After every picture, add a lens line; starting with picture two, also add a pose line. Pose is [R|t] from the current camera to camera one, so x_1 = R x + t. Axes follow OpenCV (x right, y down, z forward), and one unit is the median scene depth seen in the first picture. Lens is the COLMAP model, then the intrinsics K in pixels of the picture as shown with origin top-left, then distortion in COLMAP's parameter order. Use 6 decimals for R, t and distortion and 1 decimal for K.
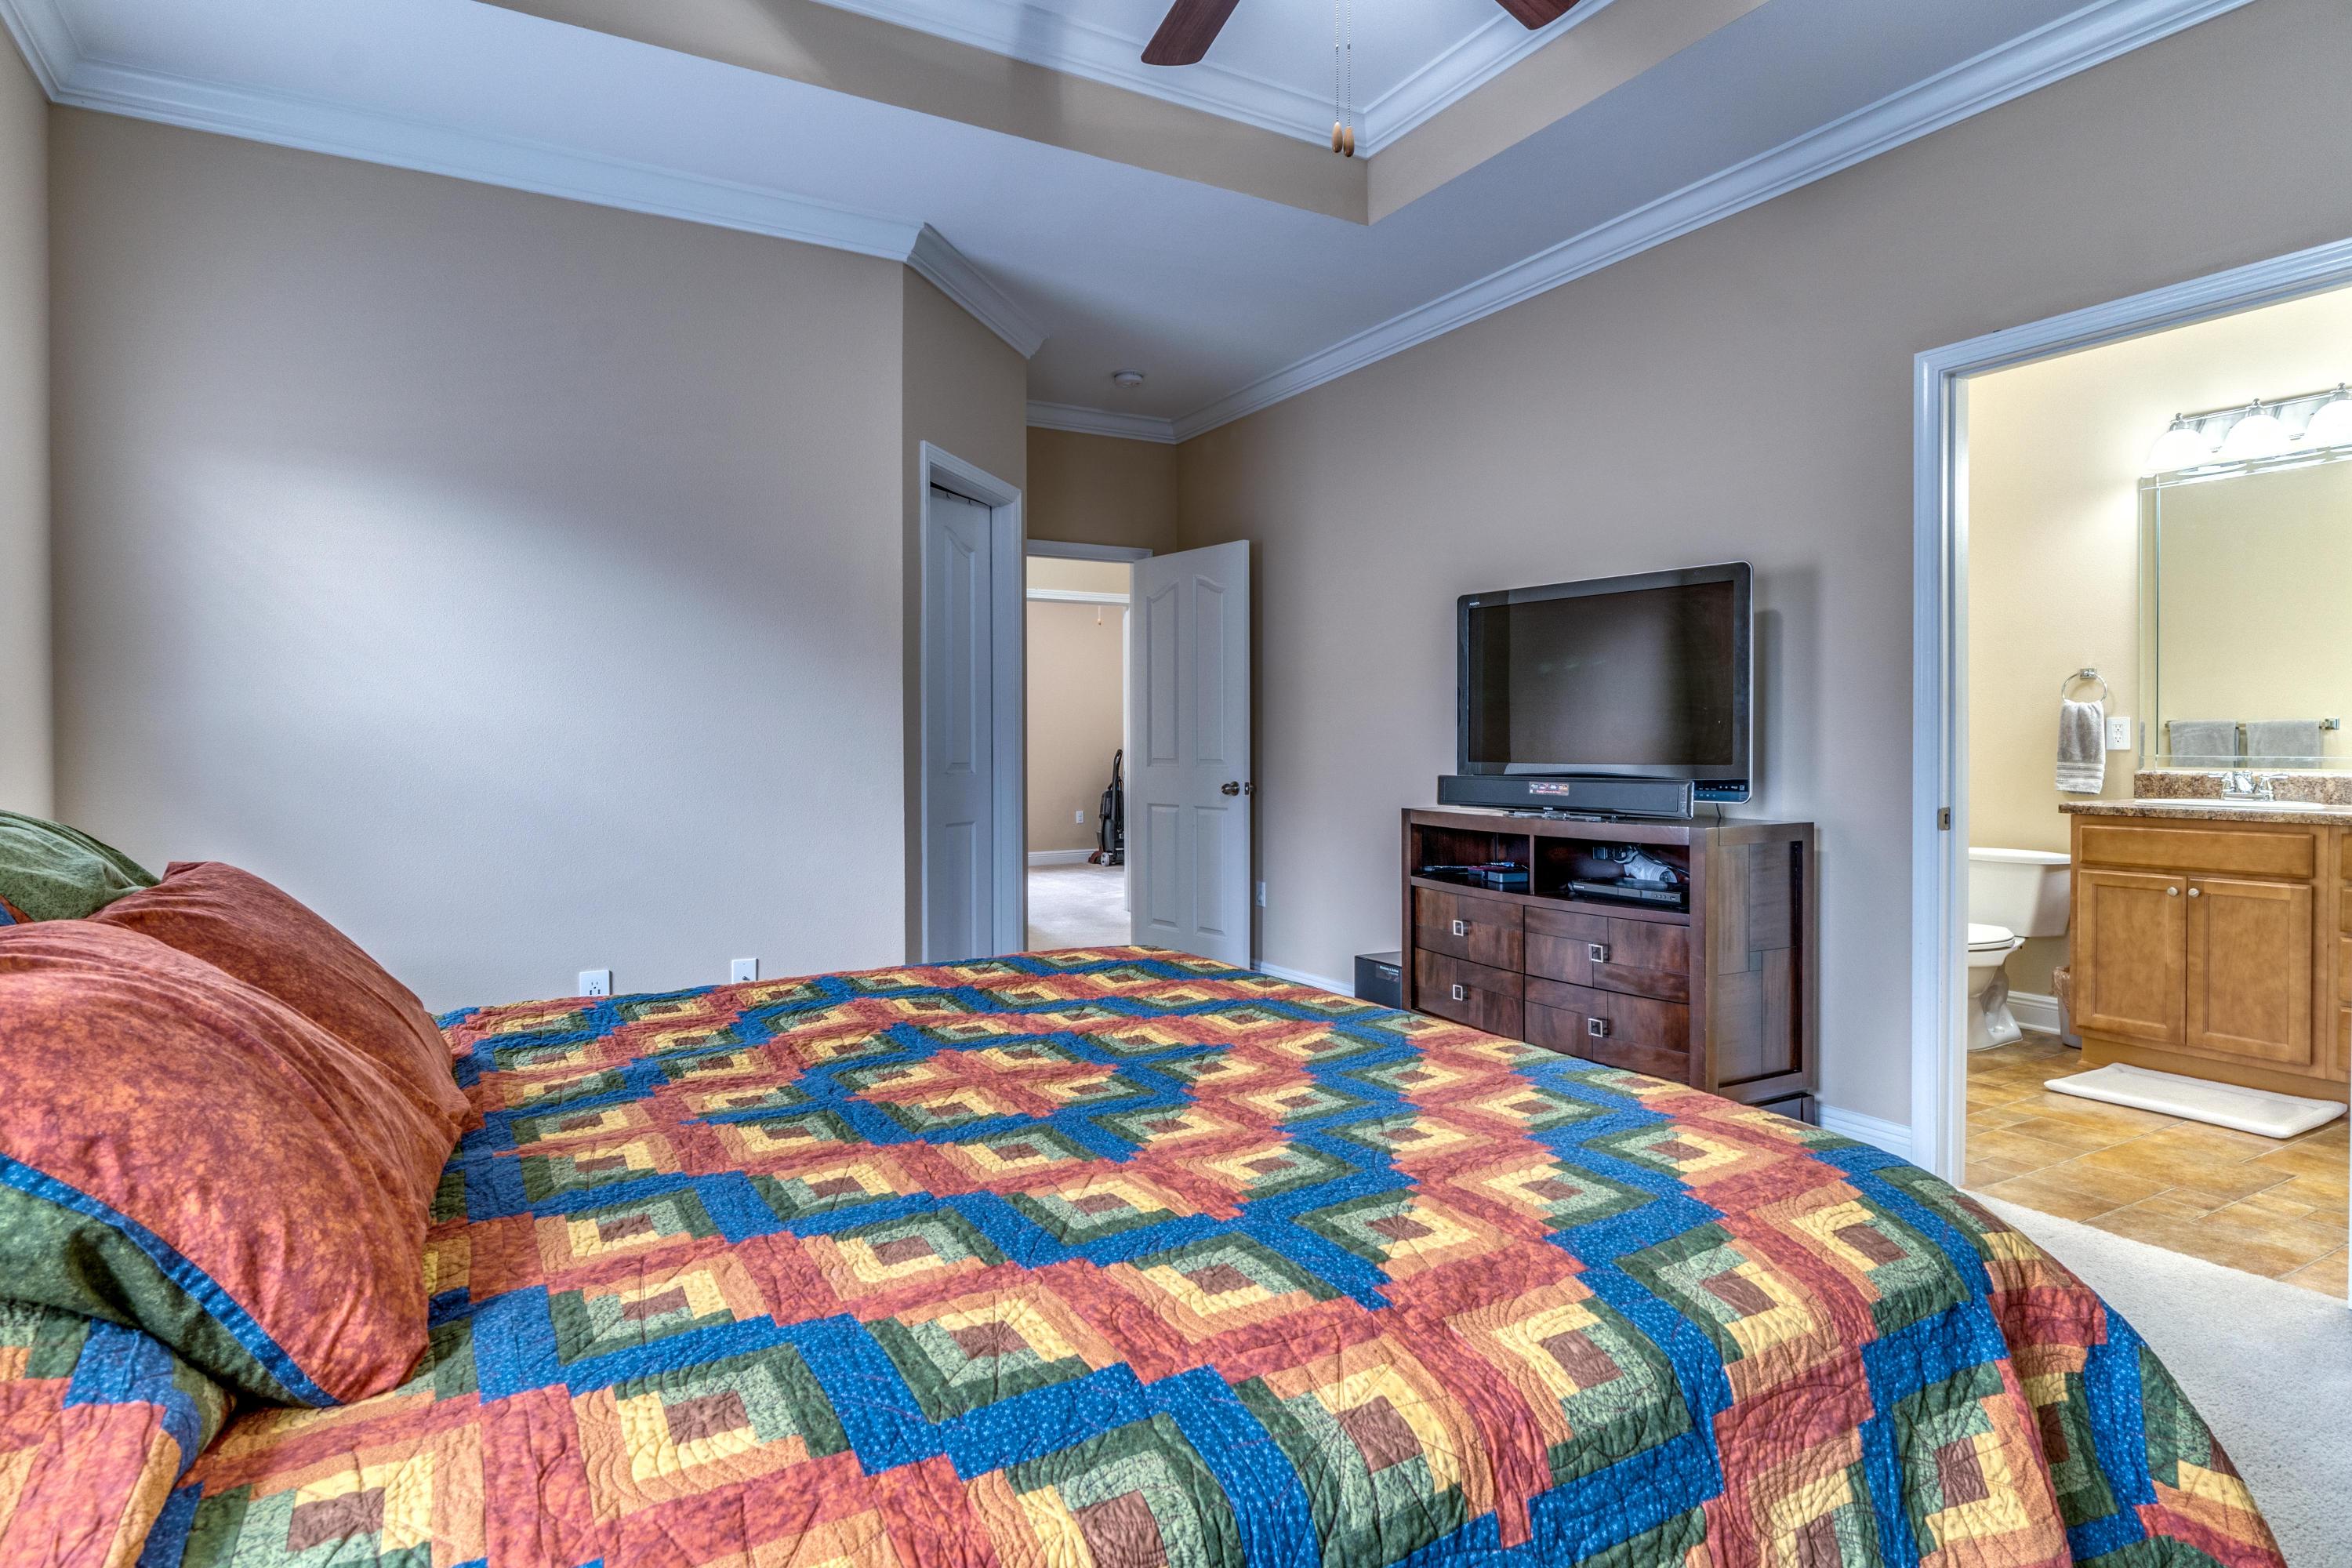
lens RADIAL K [[1262.2, 0, 1172.9], [0, 1262.2, 758.3], [0, 0, 1]] dist [0.007720, 0.001327]
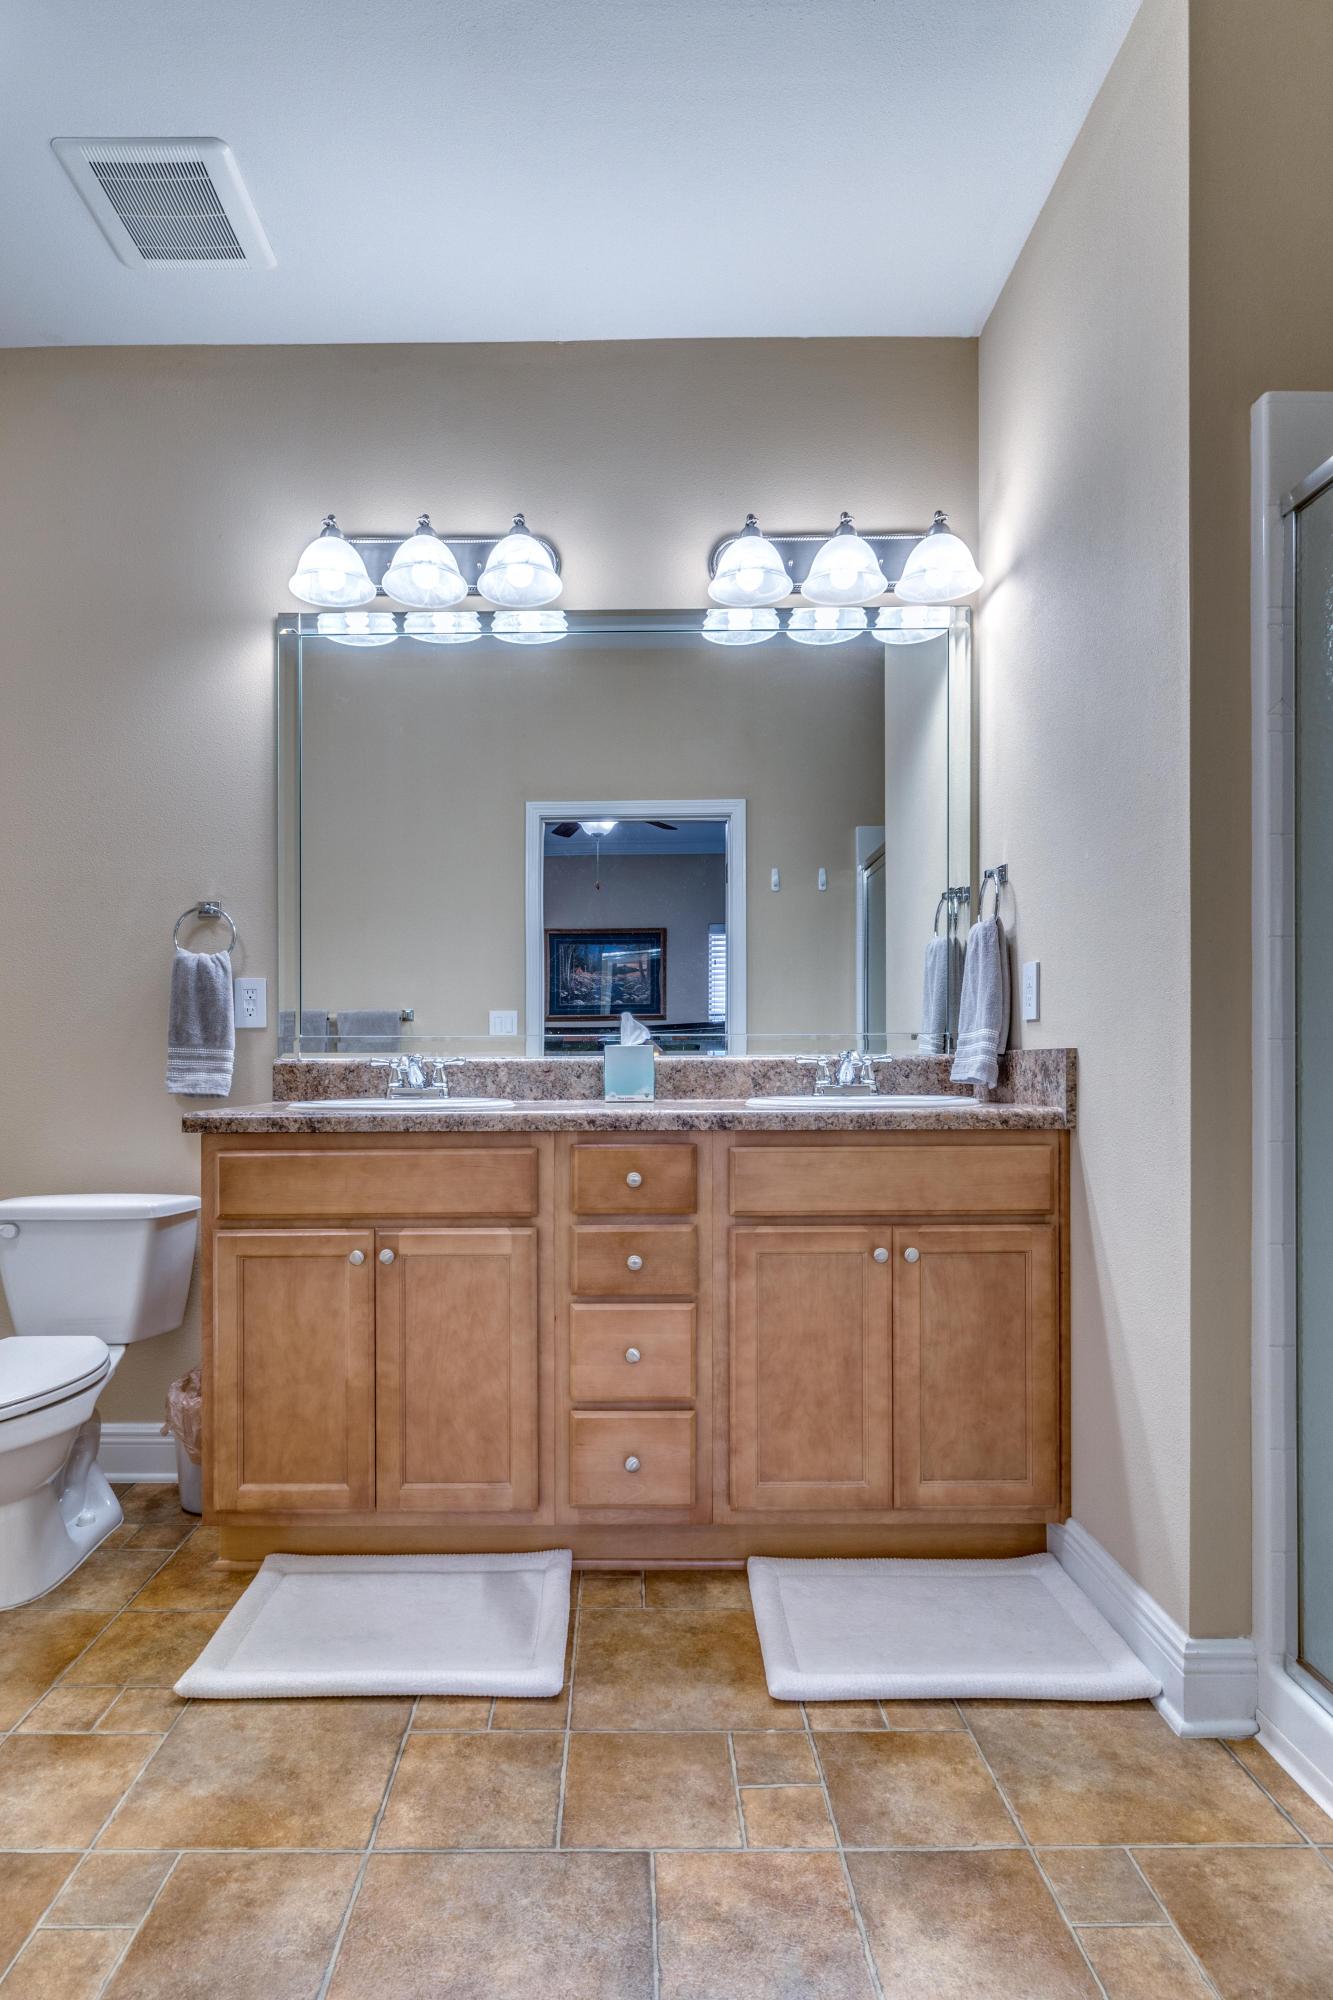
lens RADIAL K [[1081.2, 0, 620.9], [0, 1081.2, 1051.7], [0, 0, 1]] dist [-0.004330, -0.001525]
pose [[0.506226, 0.003994, 0.862392, 0.410267], [0.015639, 0.999782, -0.013810, 0.018214], [-0.862259, 0.020478, 0.506053, 0.627968]]
